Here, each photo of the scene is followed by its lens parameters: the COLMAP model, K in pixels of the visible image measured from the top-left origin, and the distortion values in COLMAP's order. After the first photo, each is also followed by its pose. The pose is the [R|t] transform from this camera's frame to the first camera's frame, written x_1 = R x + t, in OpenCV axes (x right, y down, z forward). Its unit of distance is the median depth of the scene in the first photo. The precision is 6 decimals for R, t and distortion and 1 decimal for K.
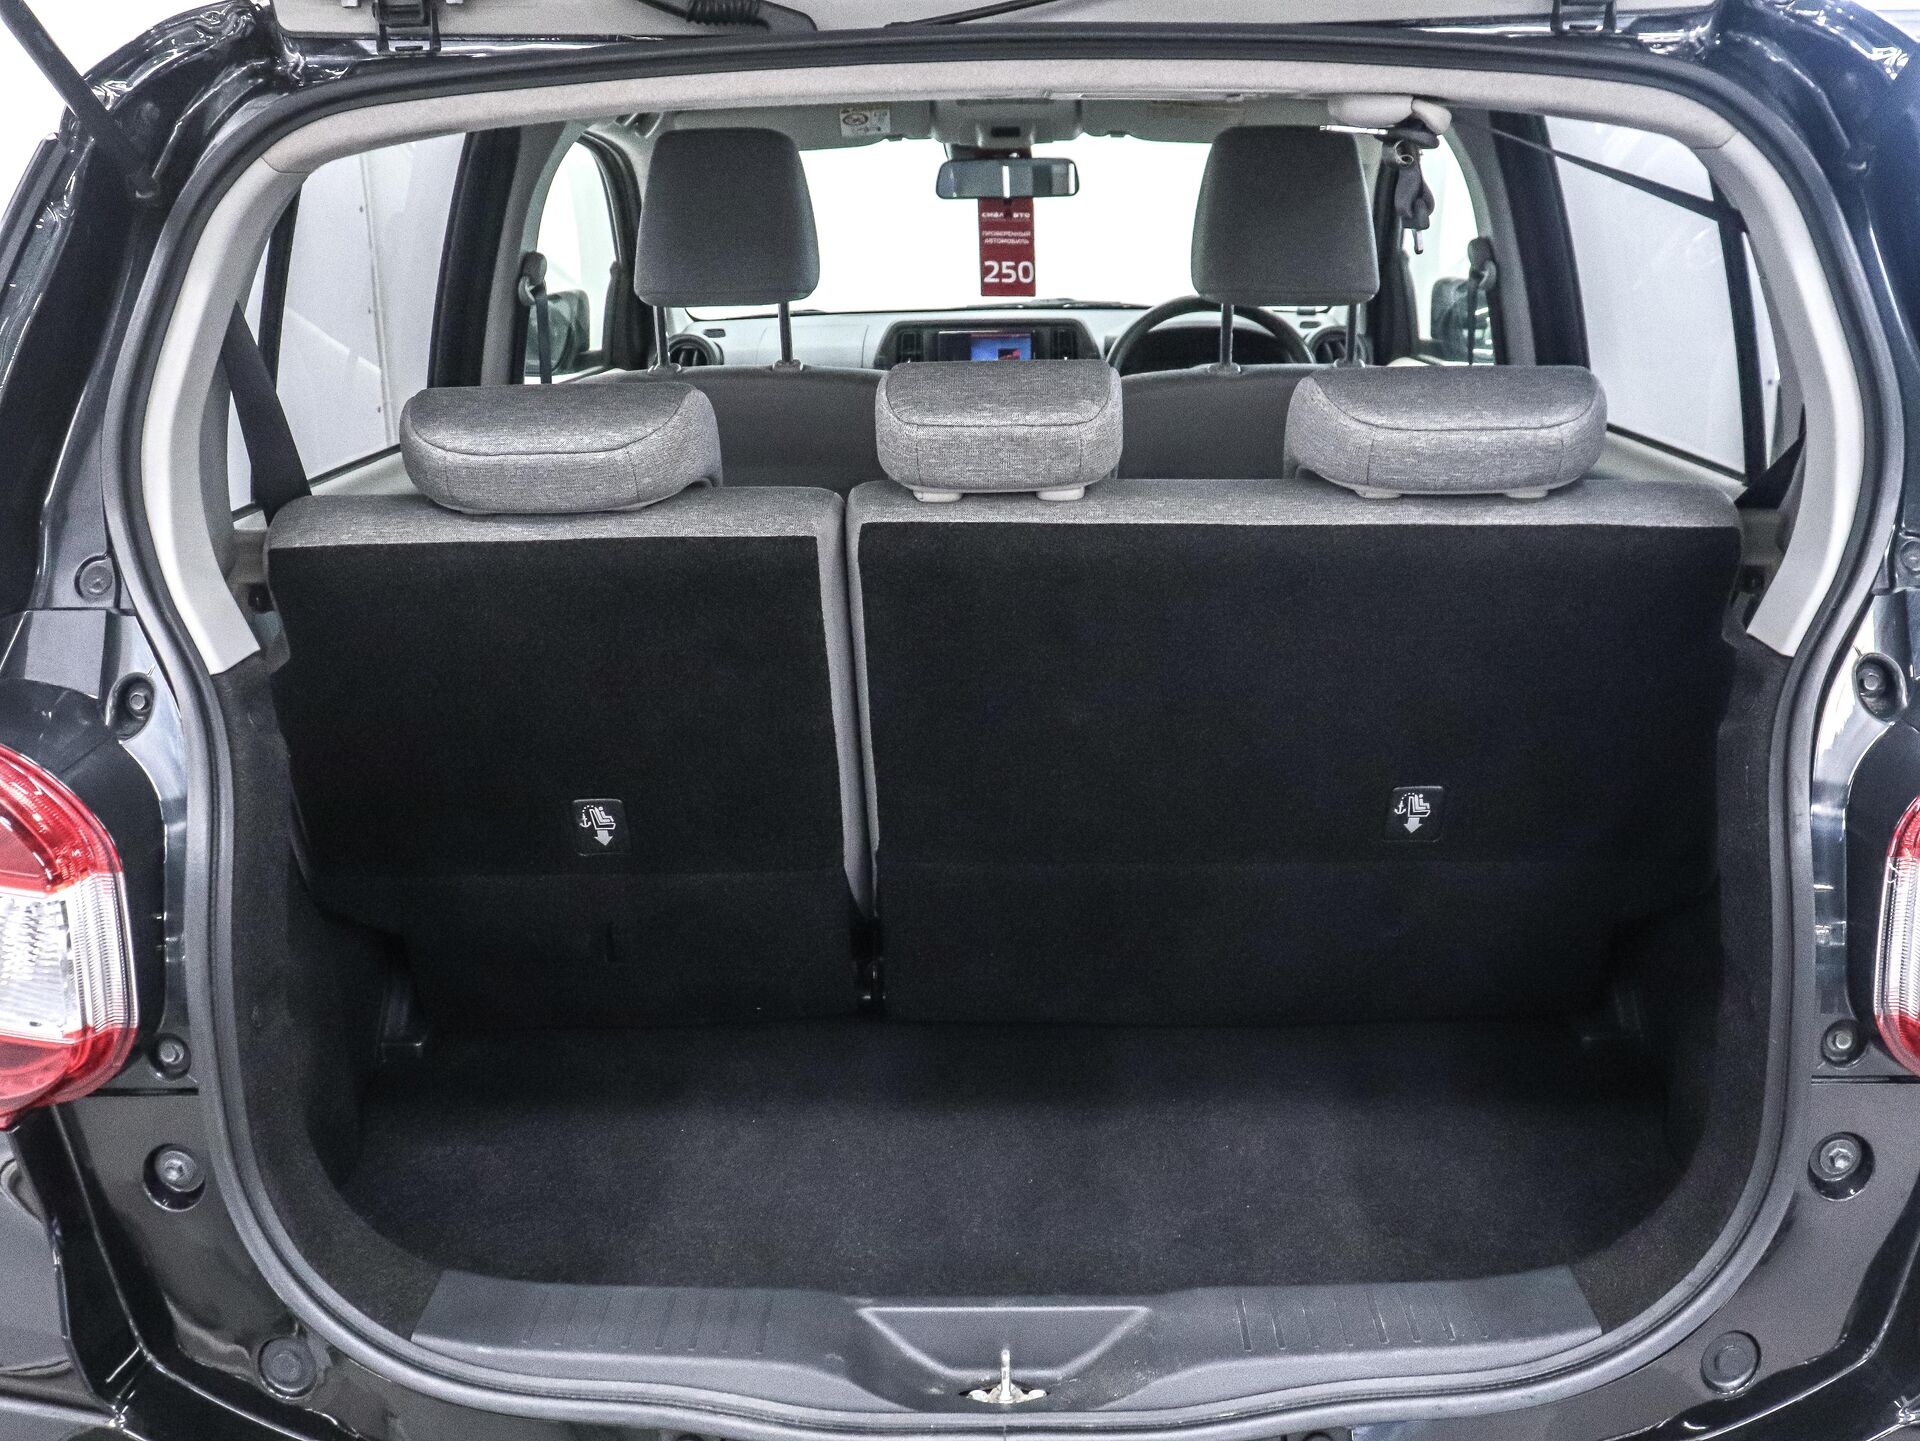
lens RADIAL K [[1763.8, 0, 982.1], [0, 1763.8, 723.0], [0, 0, 1]] dist [-0.182567, 0.159574]
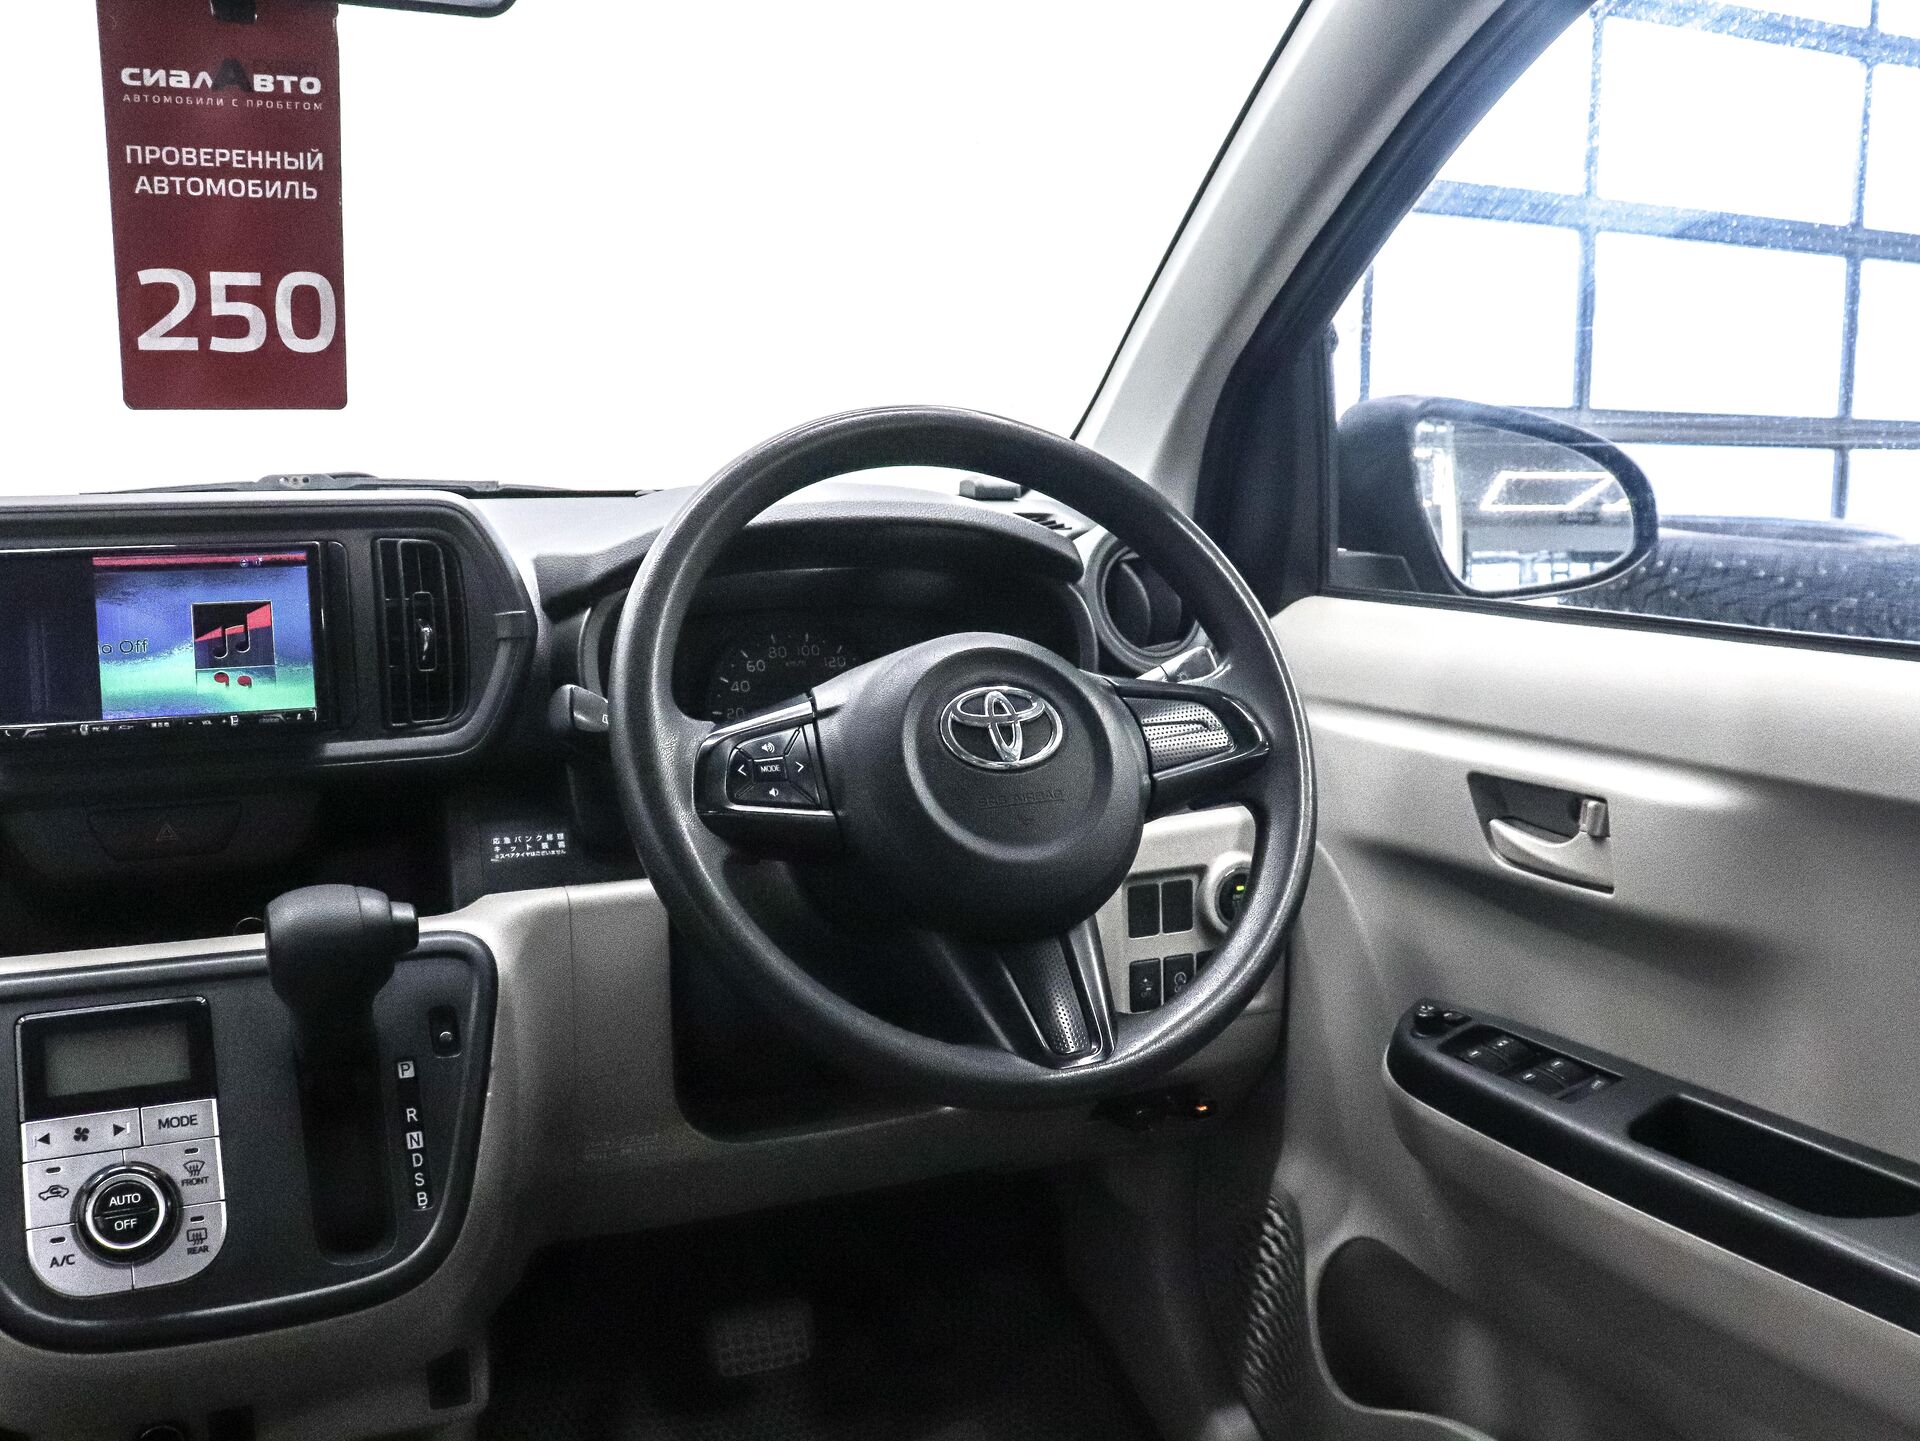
lens RADIAL K [[1763.8, 0, 982.1], [0, 1763.8, 723.0], [0, 0, 1]] dist [-0.182567, 0.159574]
pose [[0.887477, -0.053713, 0.457711, -0.005471], [0.113898, 0.987938, -0.104907, -0.159551], [-0.446556, 0.145235, 0.882890, 0.738335]]
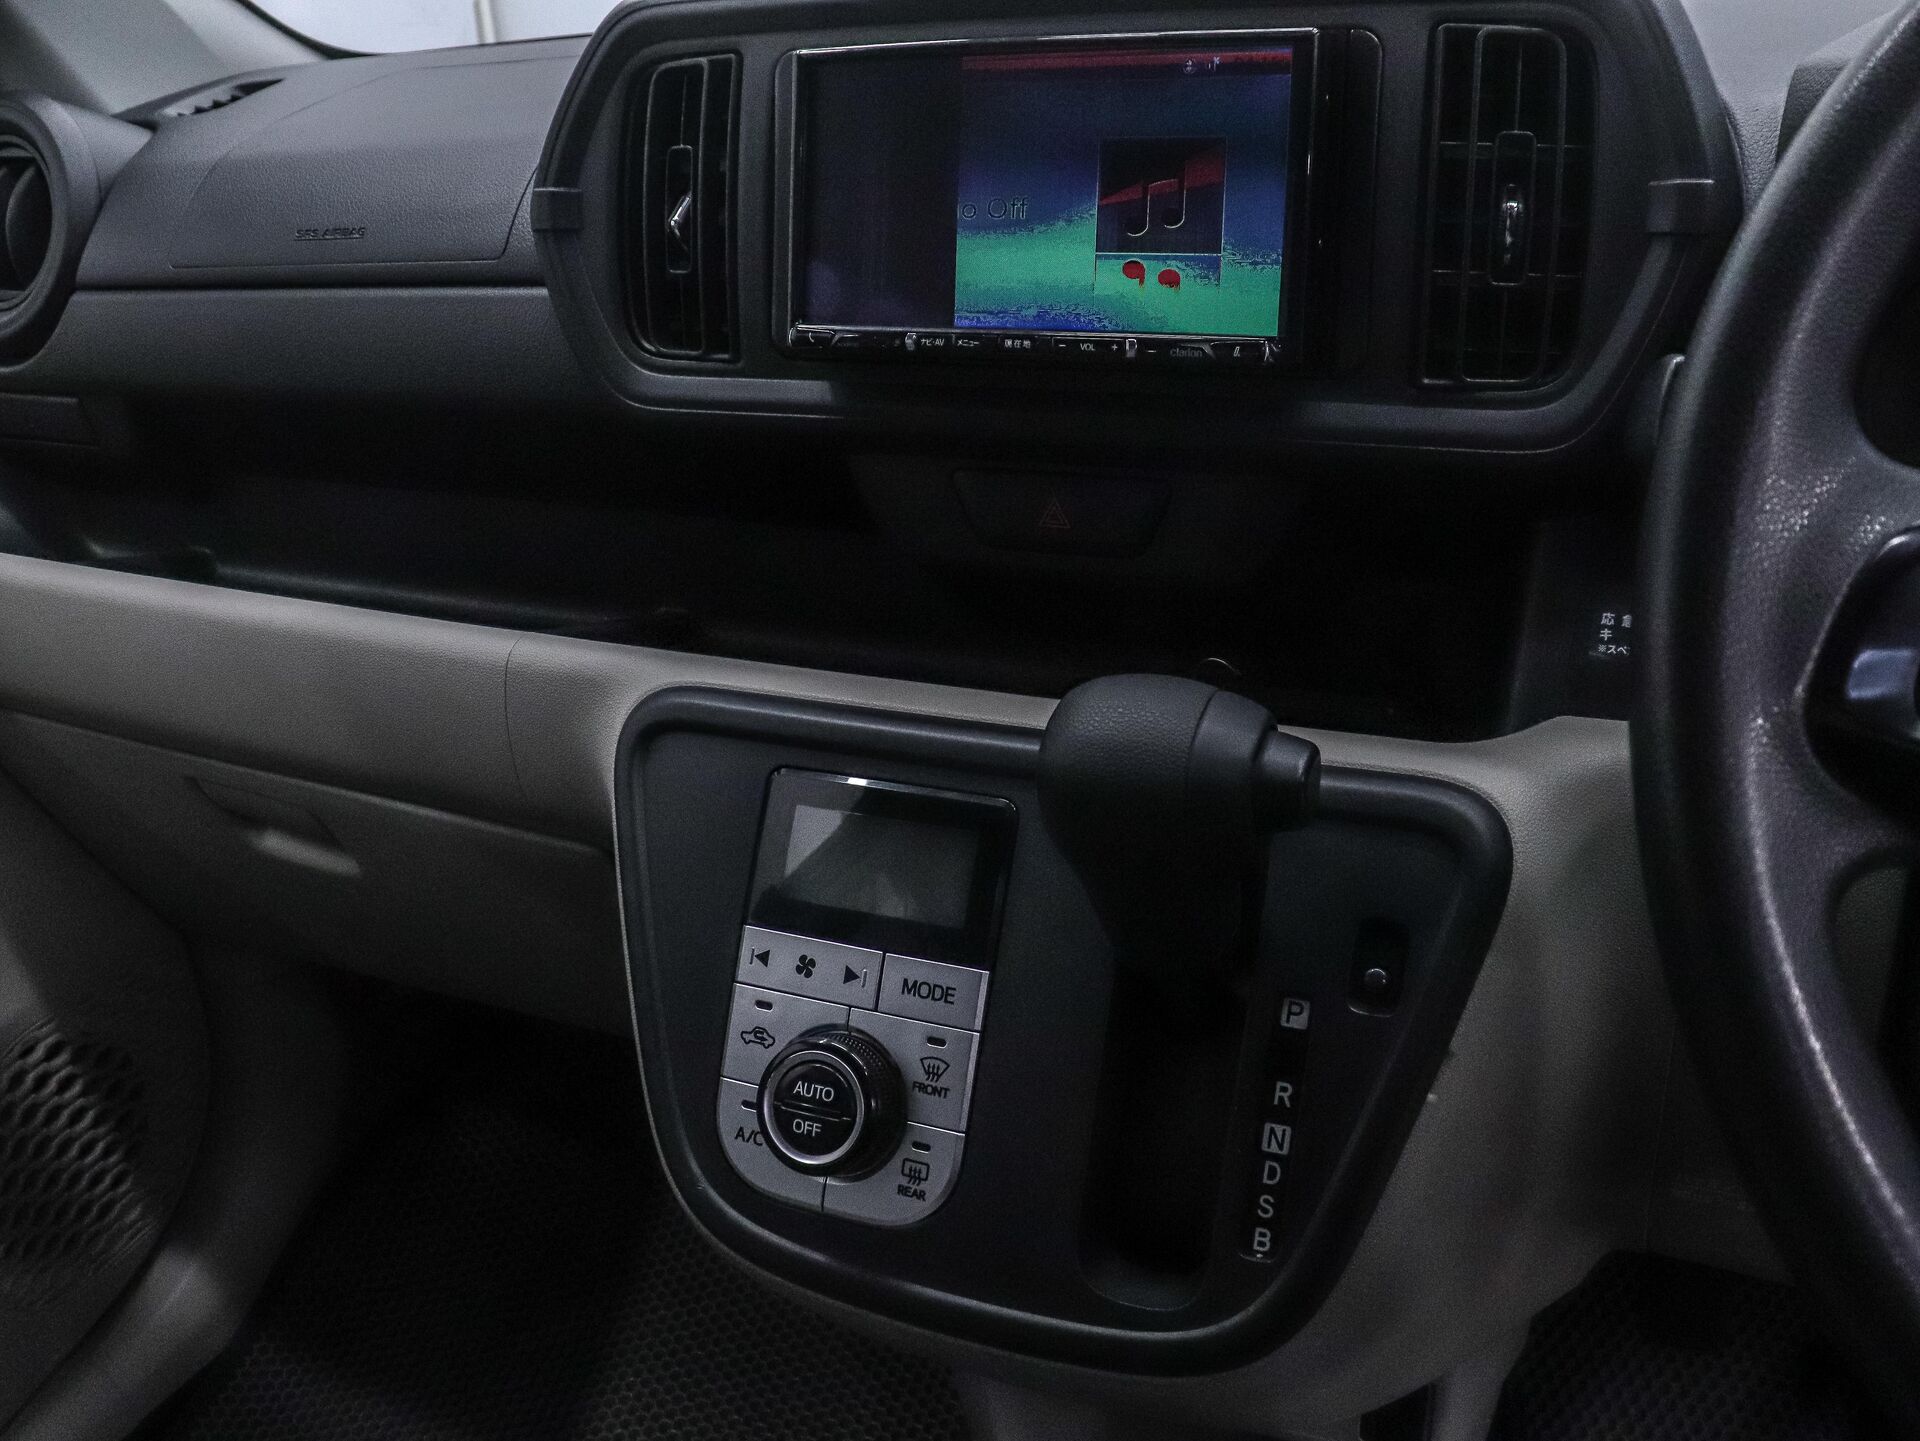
lens RADIAL K [[1763.8, 0, 982.1], [0, 1763.8, 723.0], [0, 0, 1]] dist [-0.182567, 0.159574]
pose [[0.923230, 0.113126, -0.367219, 0.069887], [-0.071201, 0.989495, 0.125819, -0.189773], [0.377594, -0.090013, 0.921586, 0.889344]]
